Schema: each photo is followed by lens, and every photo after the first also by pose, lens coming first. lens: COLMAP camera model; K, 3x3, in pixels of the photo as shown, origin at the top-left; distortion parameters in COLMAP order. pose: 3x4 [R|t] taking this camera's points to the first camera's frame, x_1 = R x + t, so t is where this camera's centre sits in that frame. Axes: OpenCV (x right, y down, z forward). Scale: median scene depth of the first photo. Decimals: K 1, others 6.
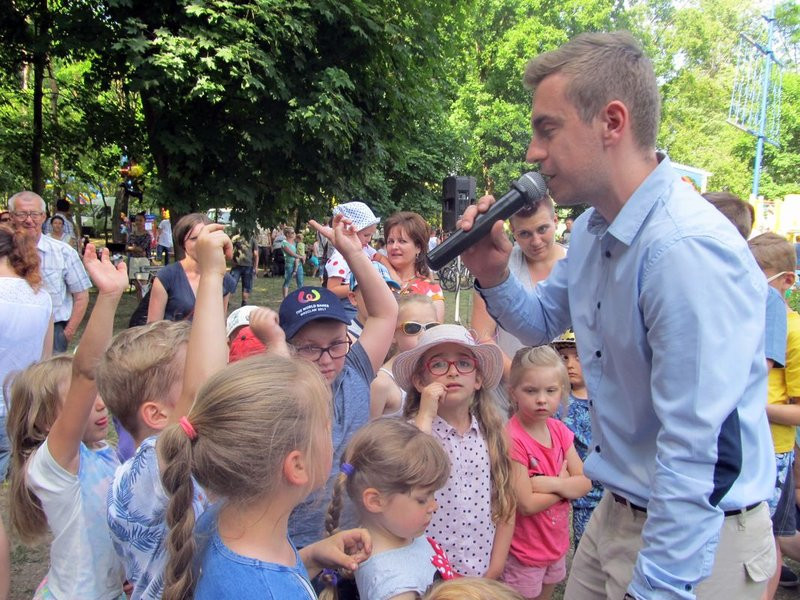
lens RADIAL K [[676.8, 0, 395.5], [0, 676.8, 302.5], [0, 0, 1]] dist [-0.069202, 0.026305]
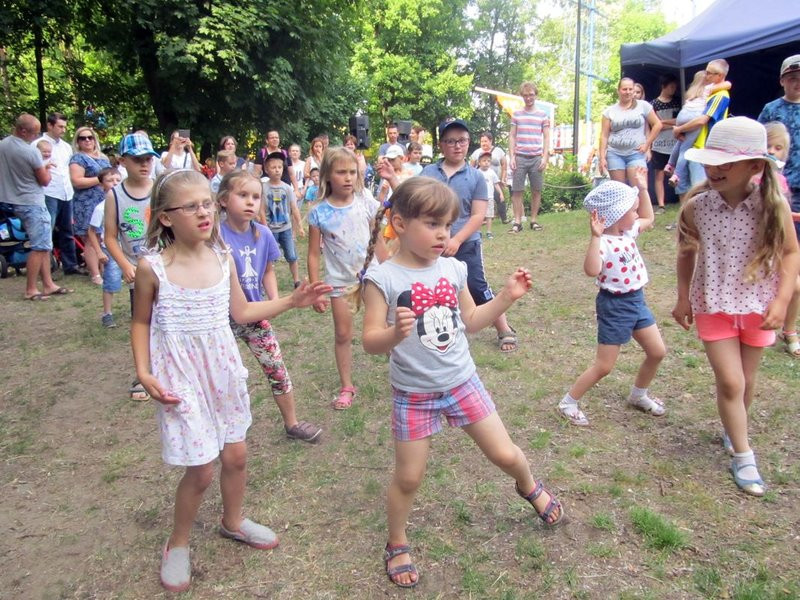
lens RADIAL K [[676.8, 0, 403.5], [0, 676.8, 302.3], [0, 0, 1]] dist [-0.069202, 0.026305]
pose [[0.987904, -0.083285, 0.130800, -0.020297], [0.072587, 0.993773, 0.084538, 0.050885], [-0.137026, -0.074021, 0.987798, -0.262432]]
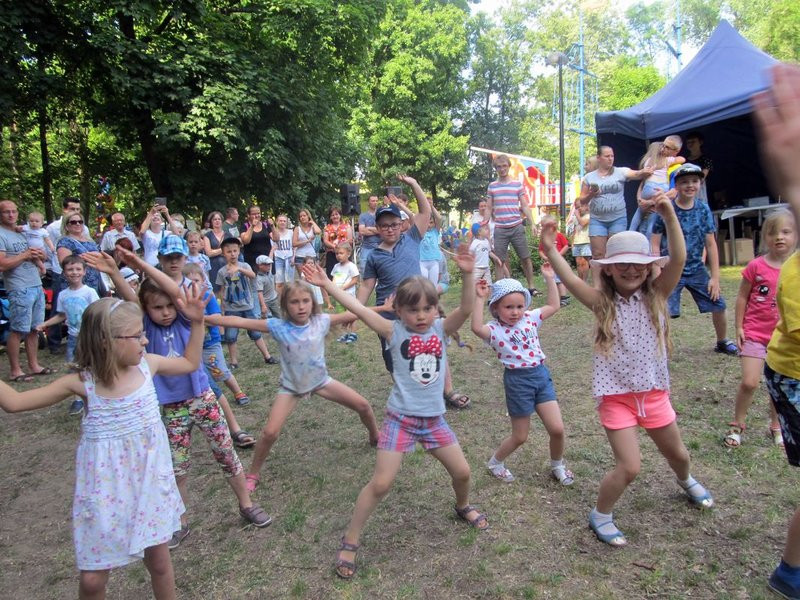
lens RADIAL K [[676.8, 0, 398.4], [0, 676.8, 298.3], [0, 0, 1]] dist [-0.069202, 0.026305]
pose [[0.988388, -0.094203, 0.119230, -0.005672], [0.095050, 0.995472, -0.001423, 0.042744], [-0.118556, 0.012739, 0.992866, -0.269745]]
